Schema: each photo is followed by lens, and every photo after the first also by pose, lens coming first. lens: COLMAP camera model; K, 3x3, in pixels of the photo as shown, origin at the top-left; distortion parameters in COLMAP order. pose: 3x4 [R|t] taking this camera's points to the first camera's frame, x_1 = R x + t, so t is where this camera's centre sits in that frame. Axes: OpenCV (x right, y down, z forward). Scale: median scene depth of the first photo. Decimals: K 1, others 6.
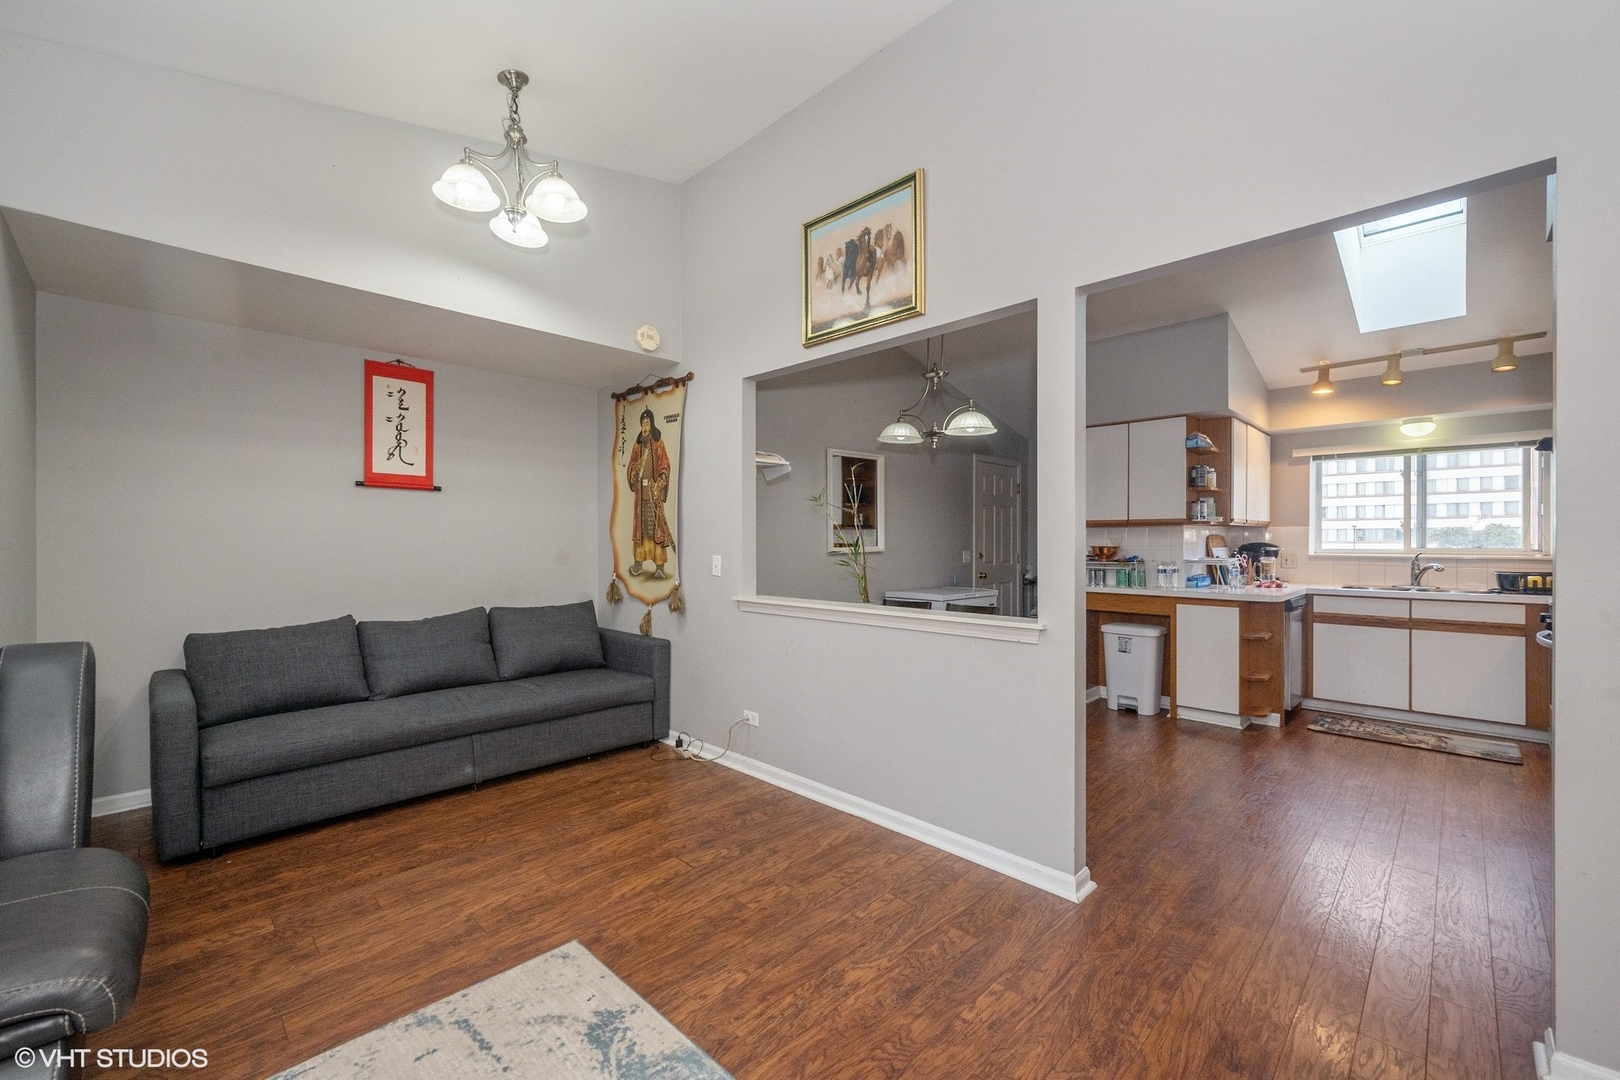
lens RADIAL K [[657.1, 0, 810.0], [0, 657.1, 540.0], [0, 0, 1]] dist [-0.000660, -0.000076]
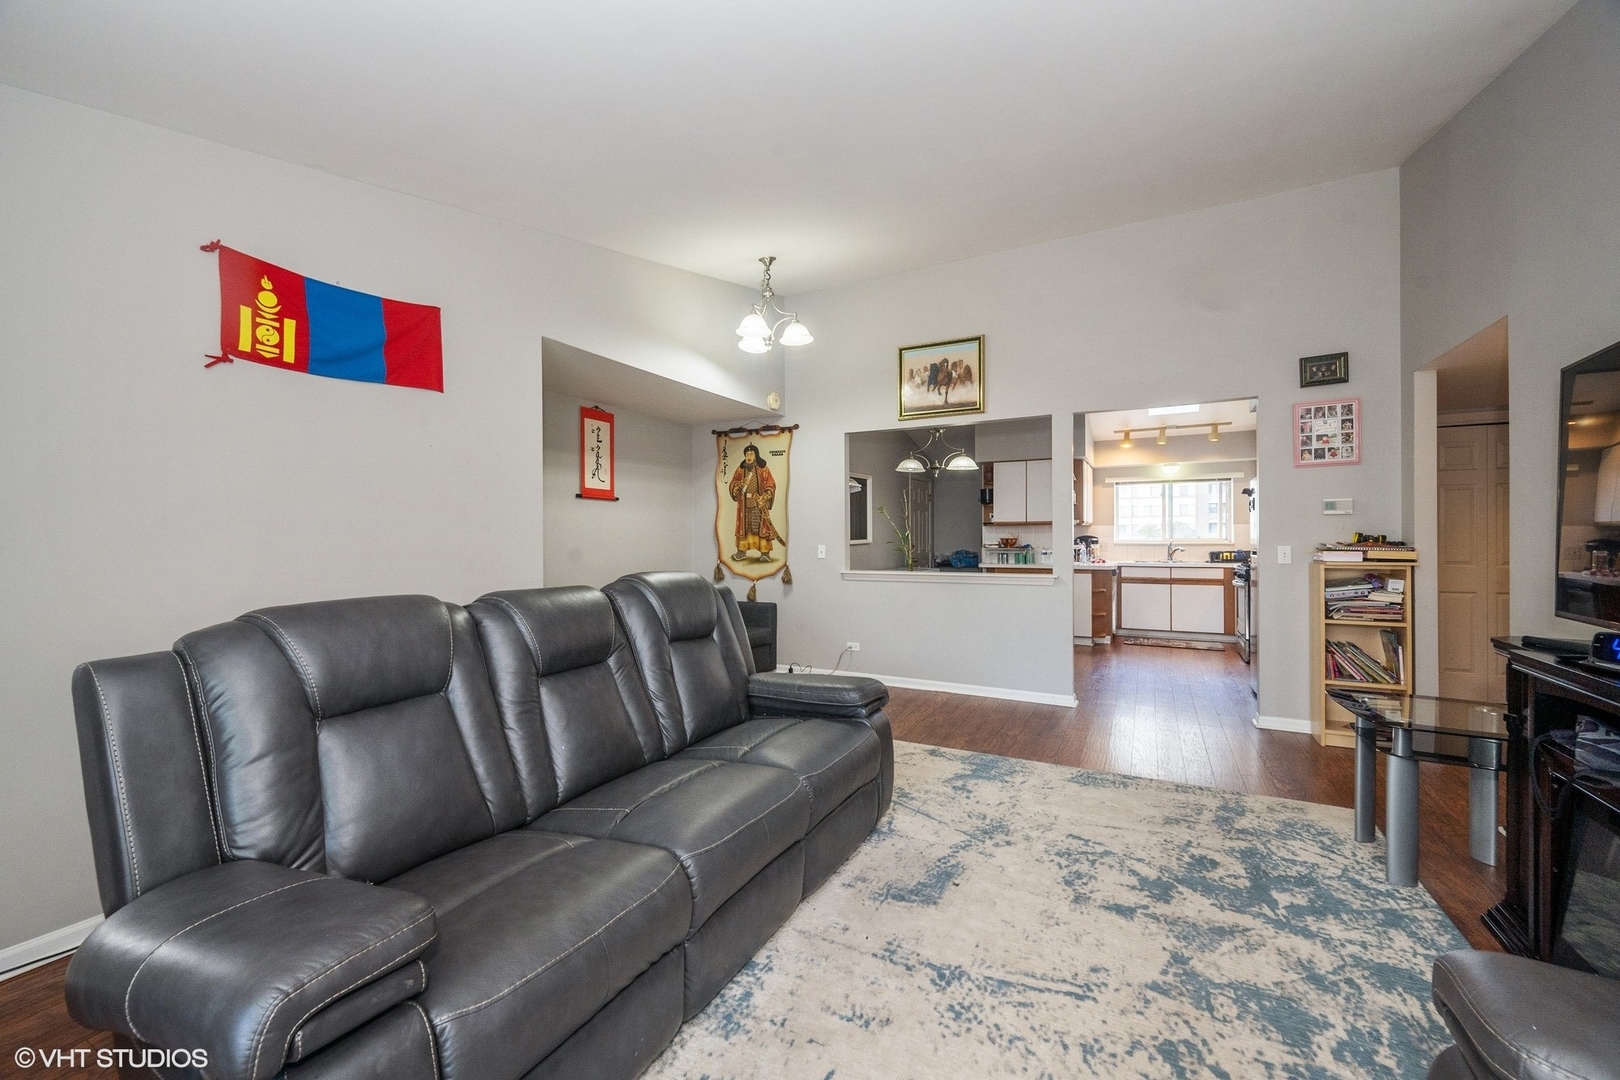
lens RADIAL K [[636.2, 0, 810.0], [0, 636.2, 540.0], [0, 0, 1]] dist [0.001122, 0.000117]
pose [[0.958175, -0.006494, 0.286109, -0.512379], [0.004103, 0.999951, 0.008955, -0.002023], [-0.286153, -0.007407, 0.958155, -0.366437]]
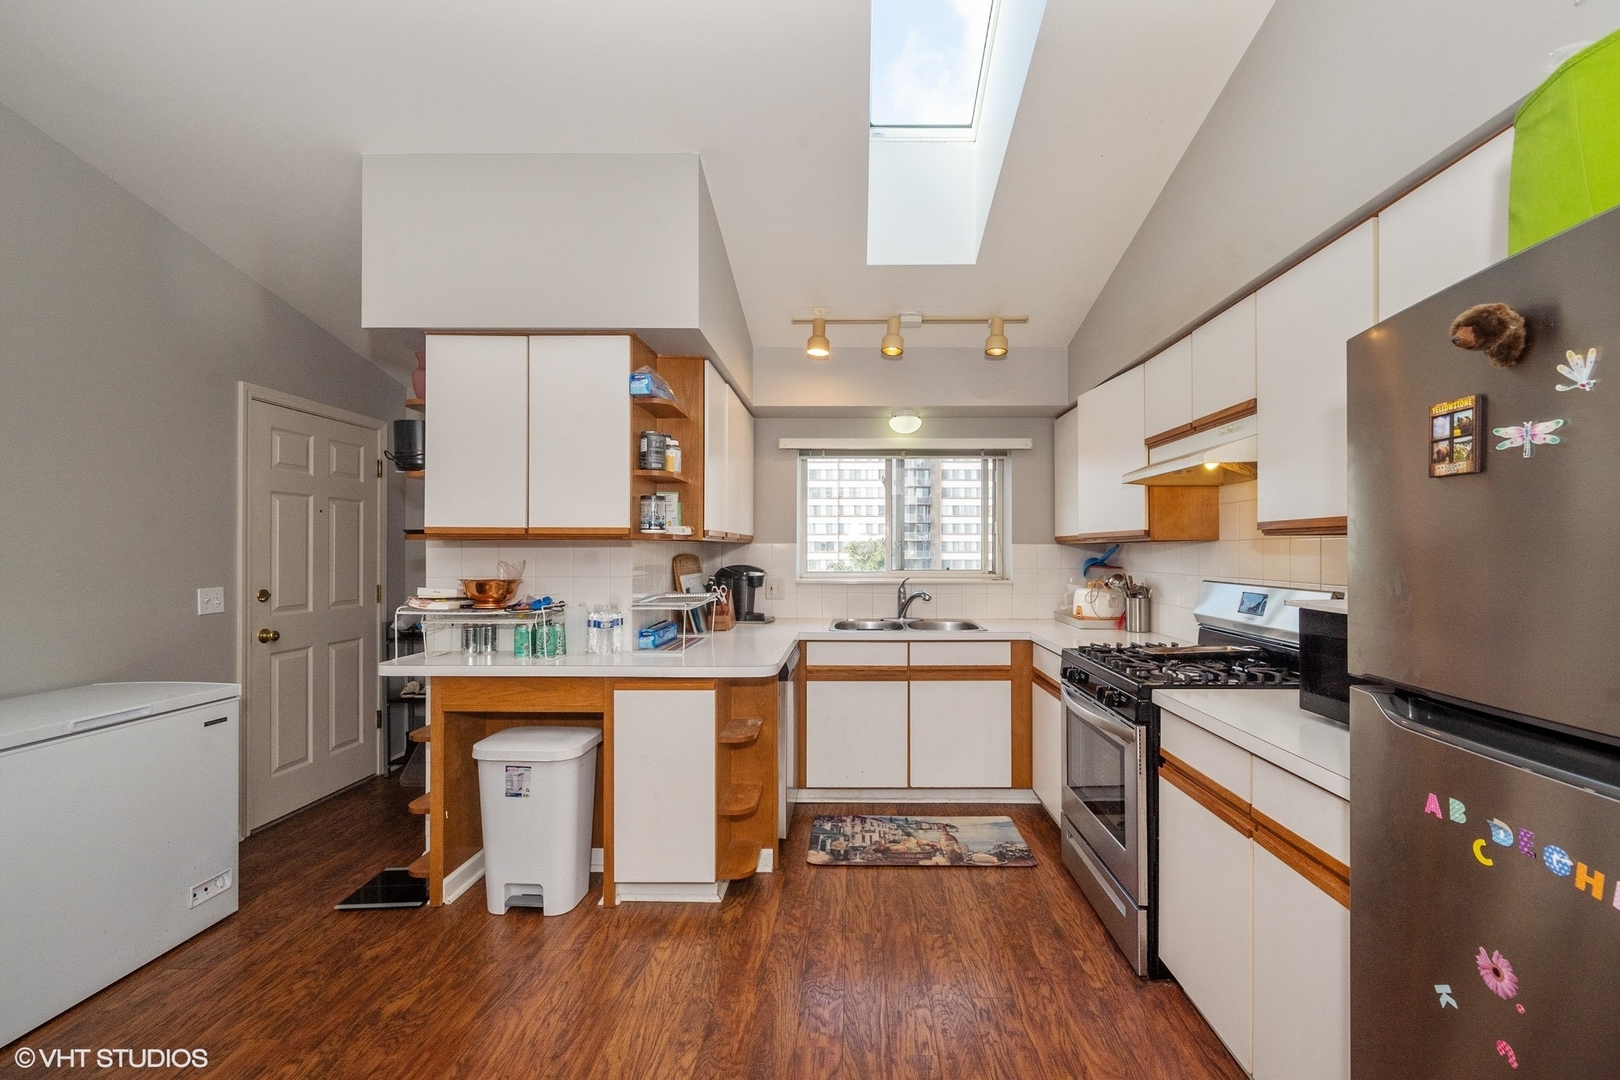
lens RADIAL K [[651.7, 0, 846.8], [0, 651.7, 554.4], [0, 0, 1]] dist [-0.000762, -0.000129]
pose [[0.715629, -0.004045, 0.698469, 0.346160], [-0.000754, 0.999978, 0.006564, -0.015465], [-0.698480, -0.005224, 0.715610, 0.525109]]
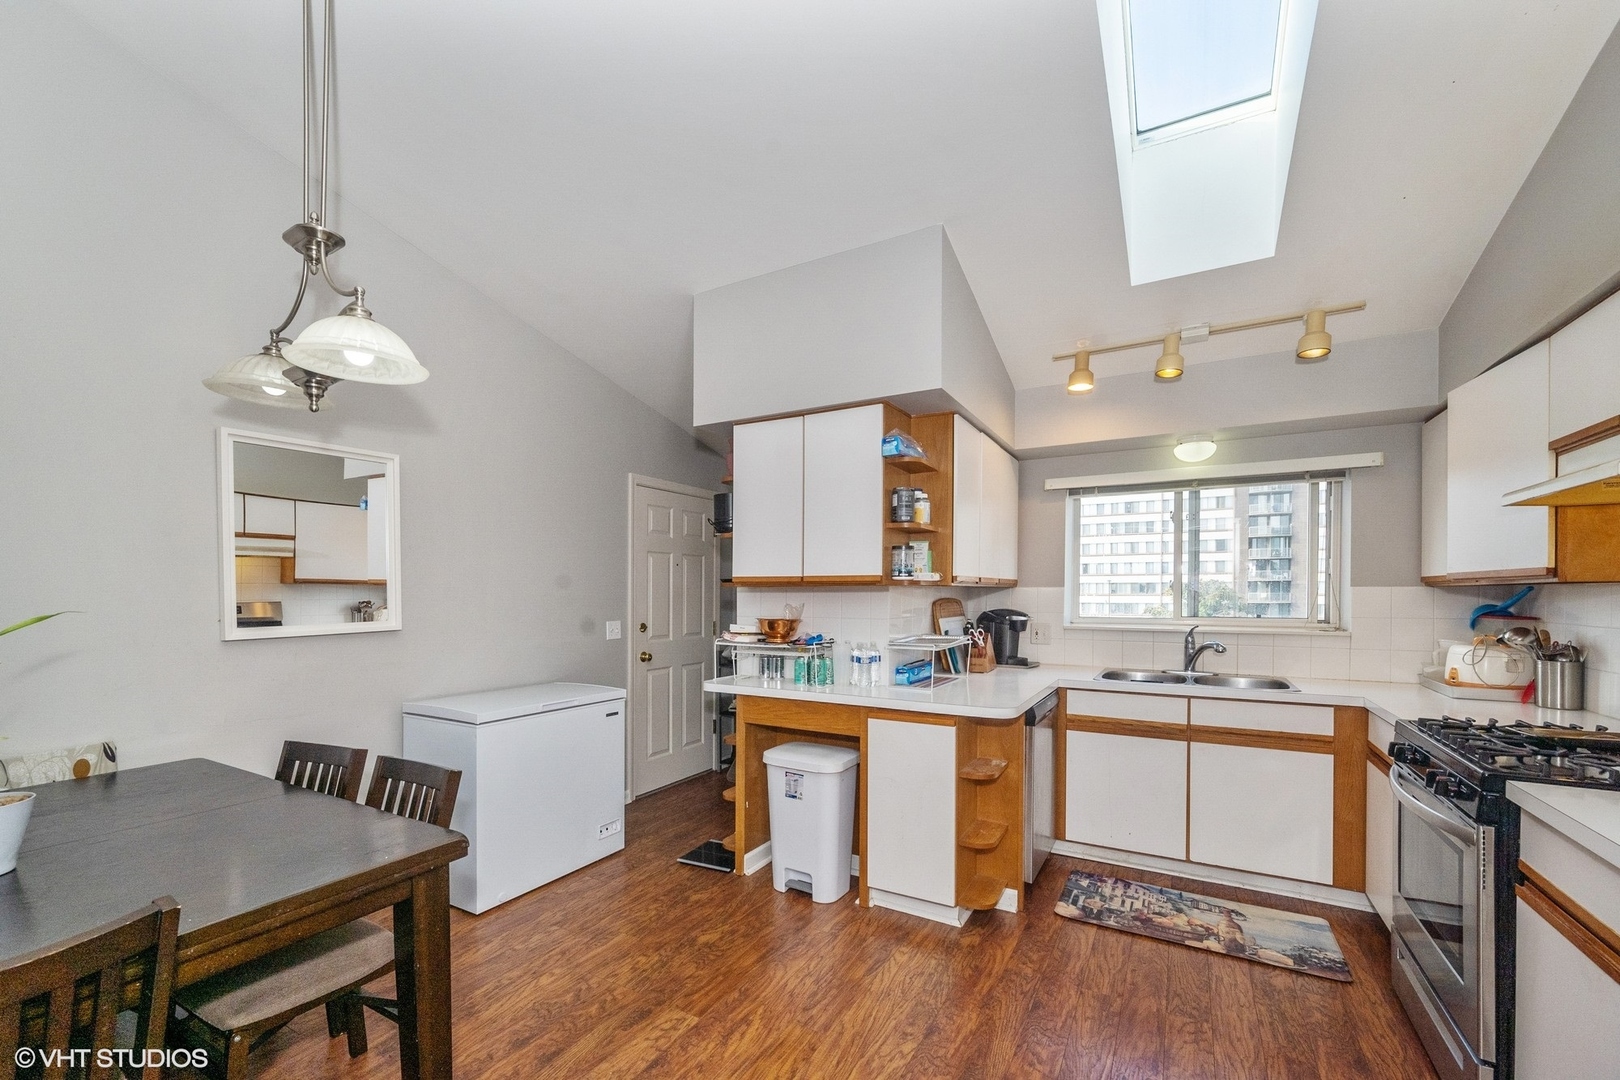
lens RADIAL K [[656.9, 0, 807.4], [0, 656.9, 602.7], [0, 0, 1]] dist [-0.000091, -0.000021]
pose [[0.965788, -0.004480, 0.259295, 0.369866], [0.000399, 0.999875, 0.015789, -0.018027], [-0.259334, -0.015146, 0.965669, 0.462756]]
